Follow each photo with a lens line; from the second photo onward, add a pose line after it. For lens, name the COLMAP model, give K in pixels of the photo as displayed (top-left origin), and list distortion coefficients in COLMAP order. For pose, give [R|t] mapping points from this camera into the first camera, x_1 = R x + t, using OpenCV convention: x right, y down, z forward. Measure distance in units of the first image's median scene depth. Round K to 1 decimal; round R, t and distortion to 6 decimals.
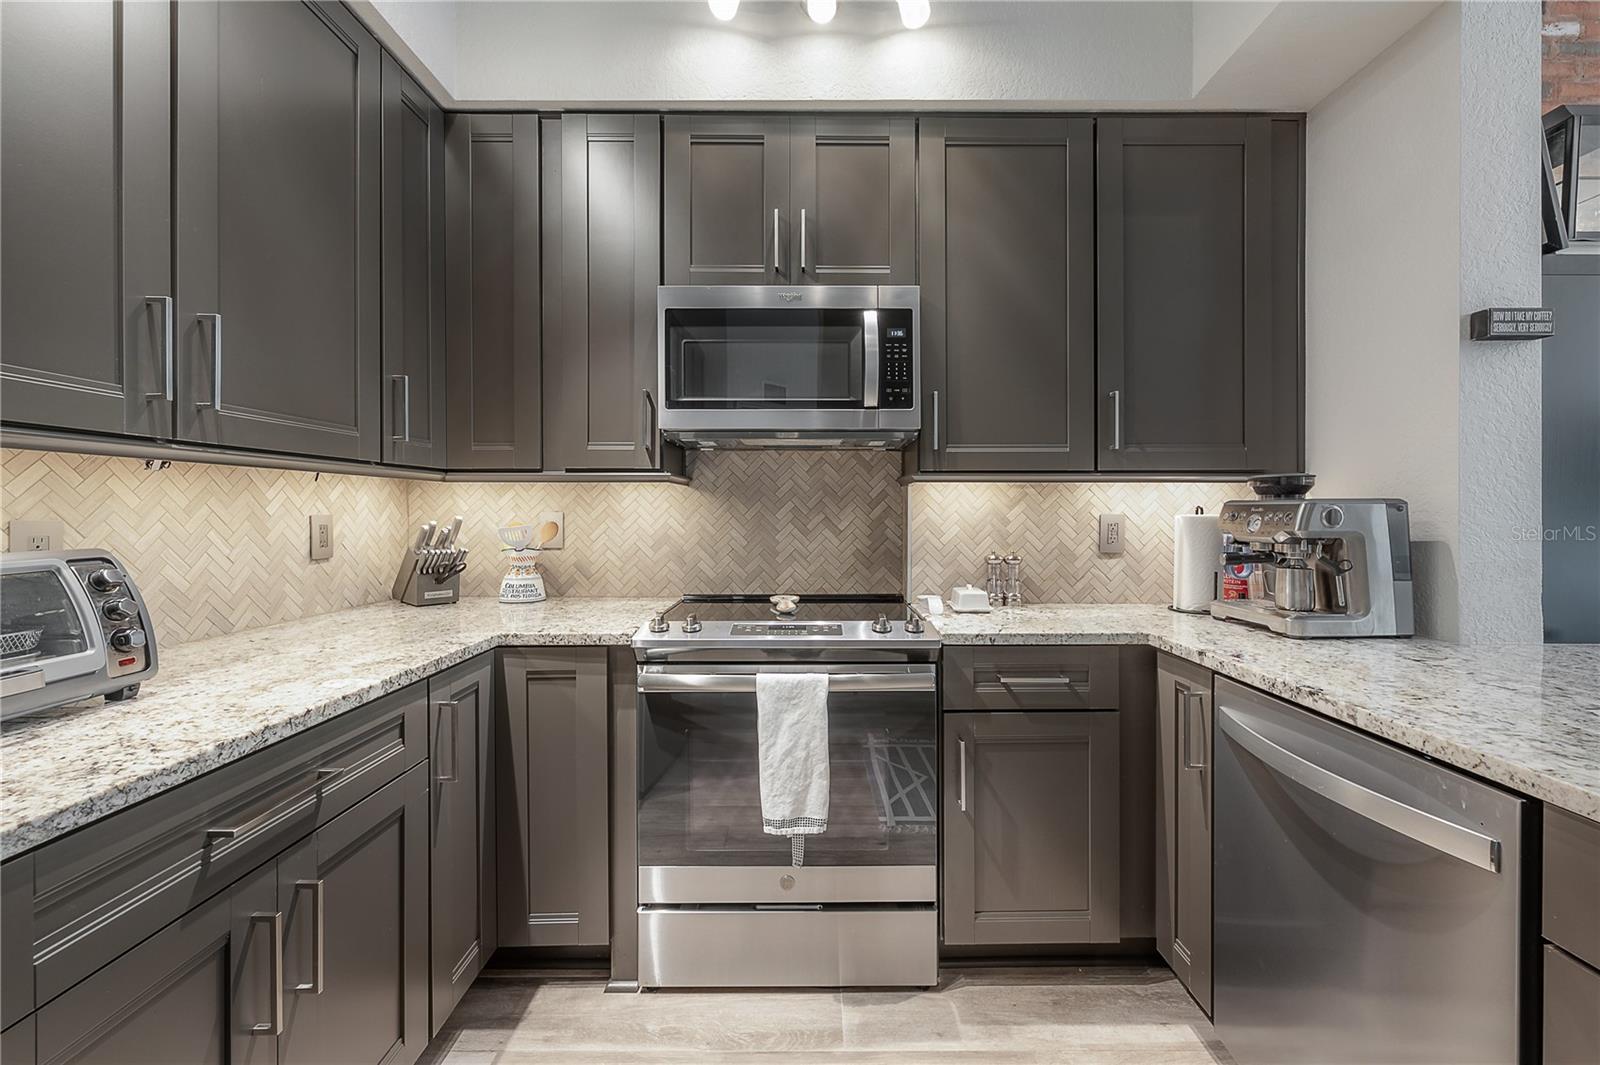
lens RADIAL K [[635.3, 0, 803.5], [0, 635.3, 511.5], [0, 0, 1]] dist [-0.000114, 0.000006]
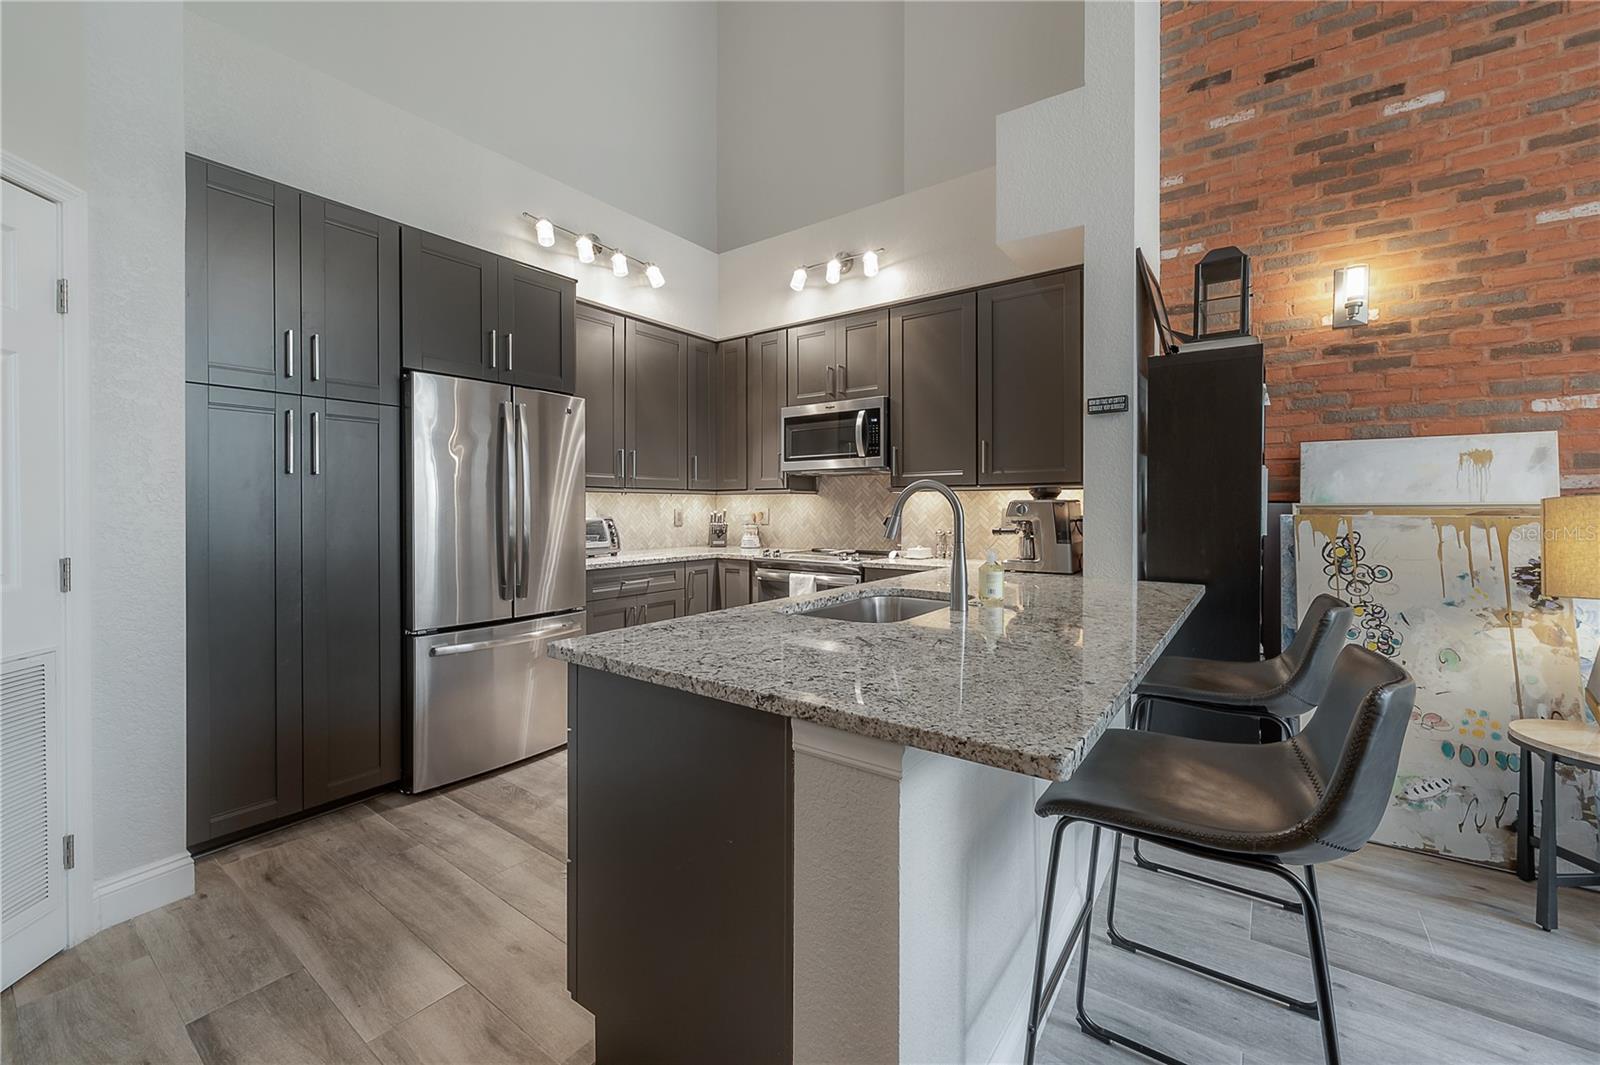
lens RADIAL K [[635.3, 0, 802.2], [0, 635.3, 516.8], [0, 0, 1]] dist [-0.000114, 0.000006]
pose [[0.810139, 0.006811, -0.586199, 1.170877], [0.000618, 0.999922, 0.012471, 0.005537], [0.586238, -0.010465, 0.810071, -0.805249]]
